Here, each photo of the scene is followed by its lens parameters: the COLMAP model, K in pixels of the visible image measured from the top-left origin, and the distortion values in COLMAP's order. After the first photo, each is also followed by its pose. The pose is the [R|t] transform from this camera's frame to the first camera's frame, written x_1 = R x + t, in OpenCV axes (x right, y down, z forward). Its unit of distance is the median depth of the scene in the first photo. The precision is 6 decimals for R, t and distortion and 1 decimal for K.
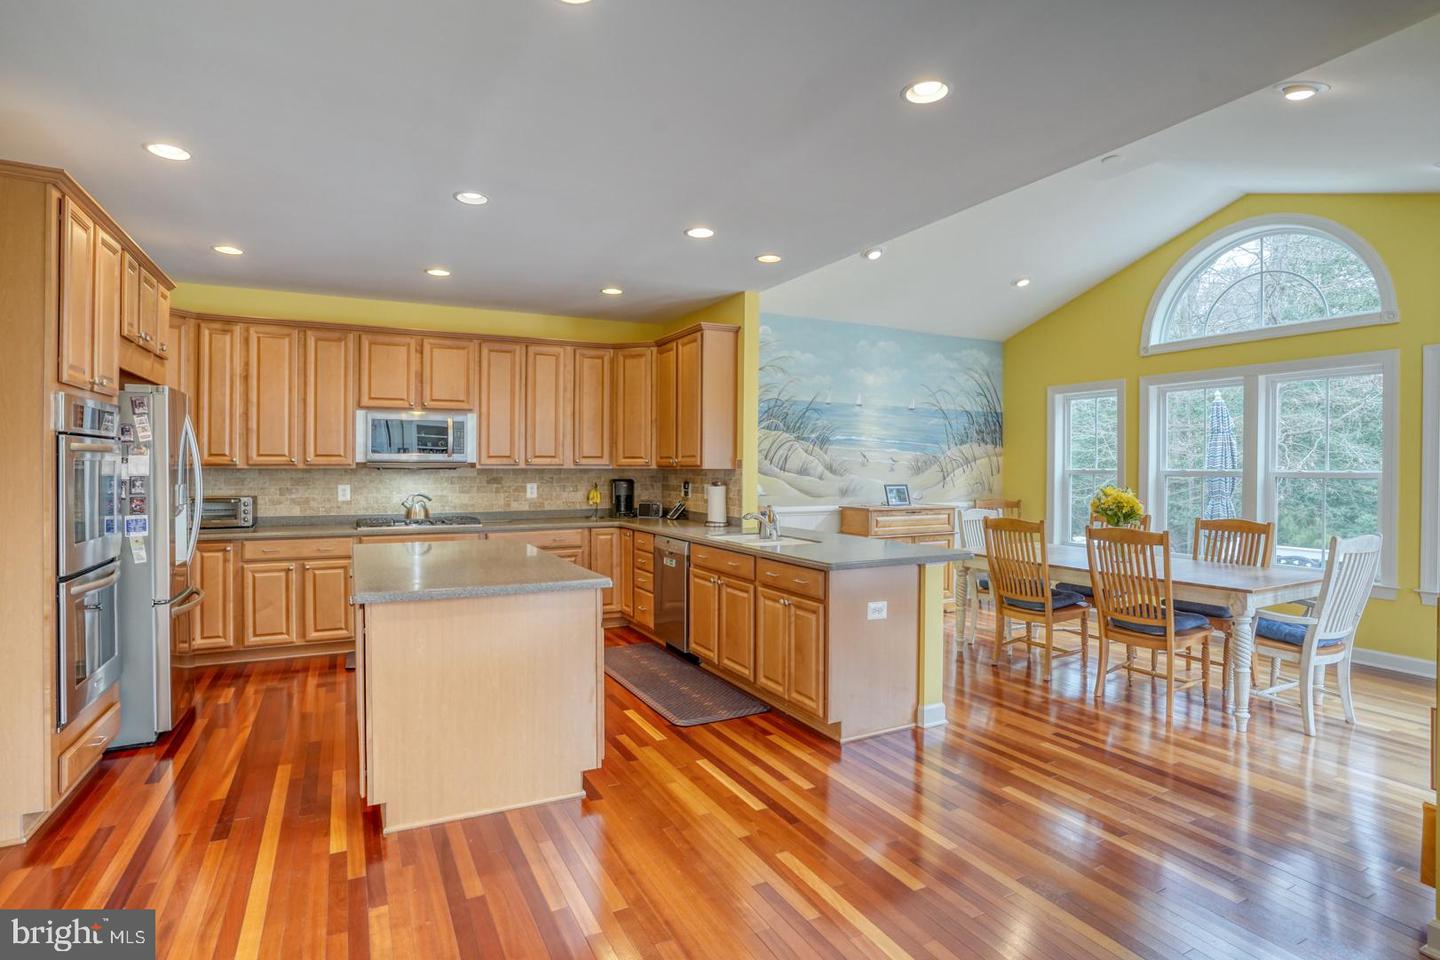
lens RADIAL K [[741.4, 0, 709.6], [0, 741.4, 477.3], [0, 0, 1]] dist [-0.071527, 0.039801]
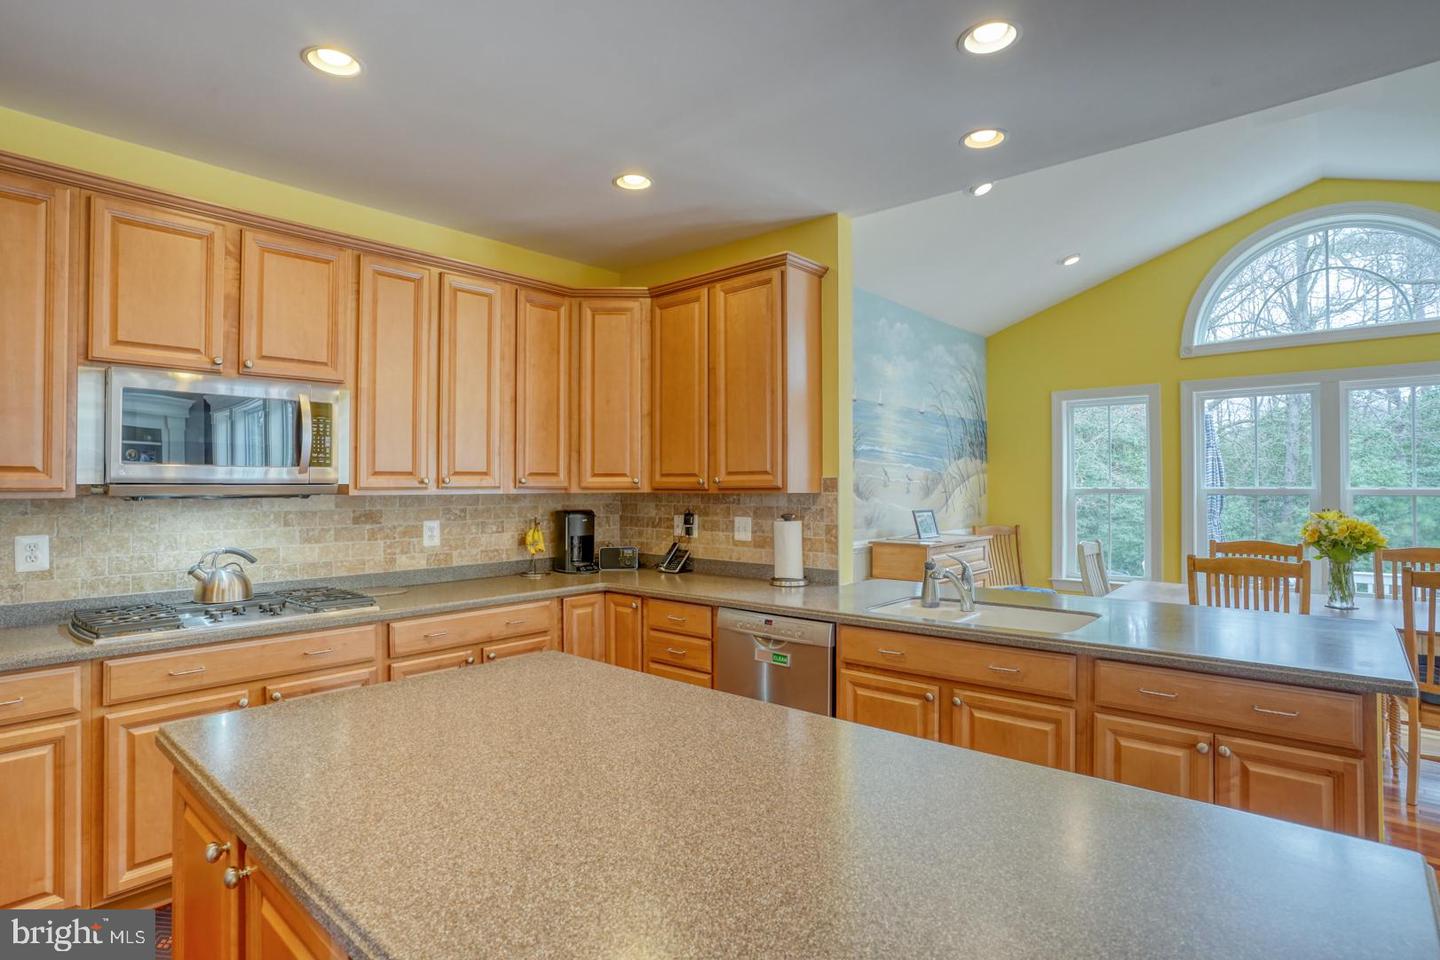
lens RADIAL K [[741.4, 0, 709.6], [0, 741.4, 477.3], [0, 0, 1]] dist [-0.071527, 0.039801]
pose [[0.931579, -0.002077, 0.363533, -0.262925], [0.011907, 0.999622, -0.024801, -0.008933], [-0.363344, 0.027432, 0.931251, 0.422422]]
